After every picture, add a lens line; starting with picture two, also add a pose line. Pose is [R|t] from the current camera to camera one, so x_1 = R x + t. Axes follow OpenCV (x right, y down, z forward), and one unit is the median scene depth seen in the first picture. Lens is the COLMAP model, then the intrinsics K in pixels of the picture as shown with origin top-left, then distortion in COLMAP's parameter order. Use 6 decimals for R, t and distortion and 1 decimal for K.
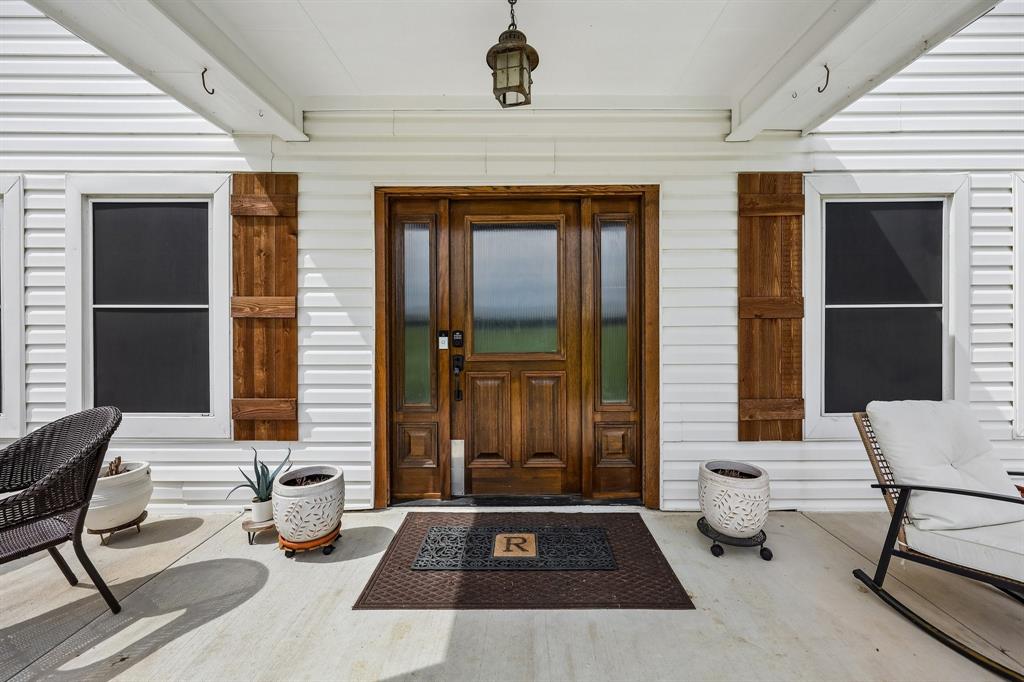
lens RADIAL K [[455.9, 0, 512.1], [0, 455.9, 334.4], [0, 0, 1]] dist [0.002213, 0.000001]
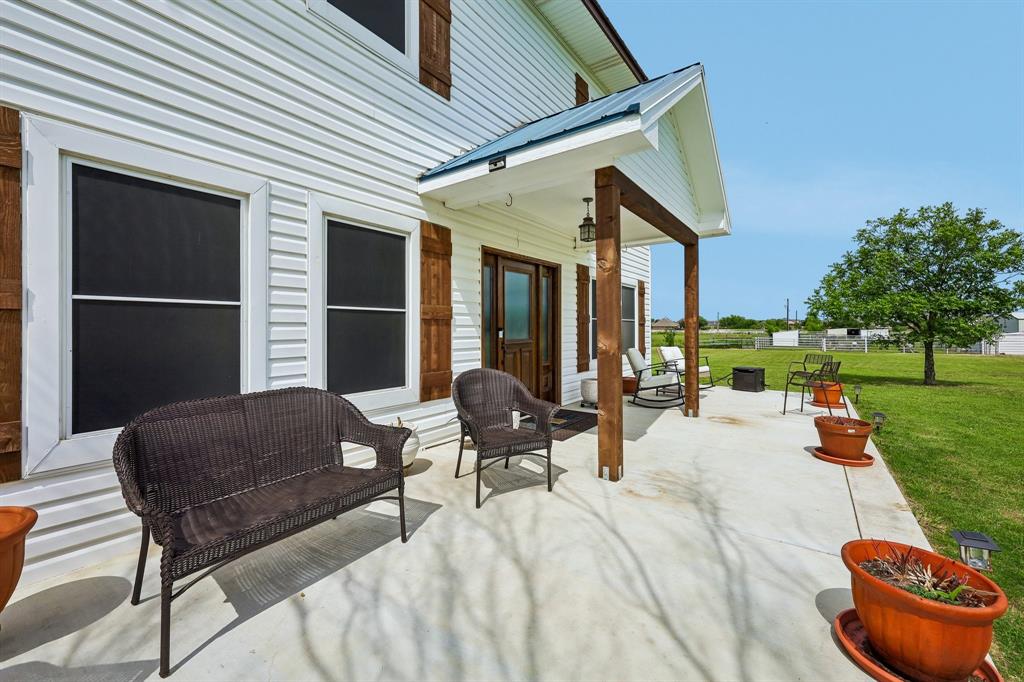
lens RADIAL K [[418.8, 0, 514.7], [0, 418.8, 330.9], [0, 0, 1]] dist [-0.004134, -0.000021]
pose [[0.574967, -0.005316, 0.818159, -1.532427], [0.009819, 0.999952, -0.000403, 0.005744], [-0.818118, 0.008265, 0.574991, -0.018862]]
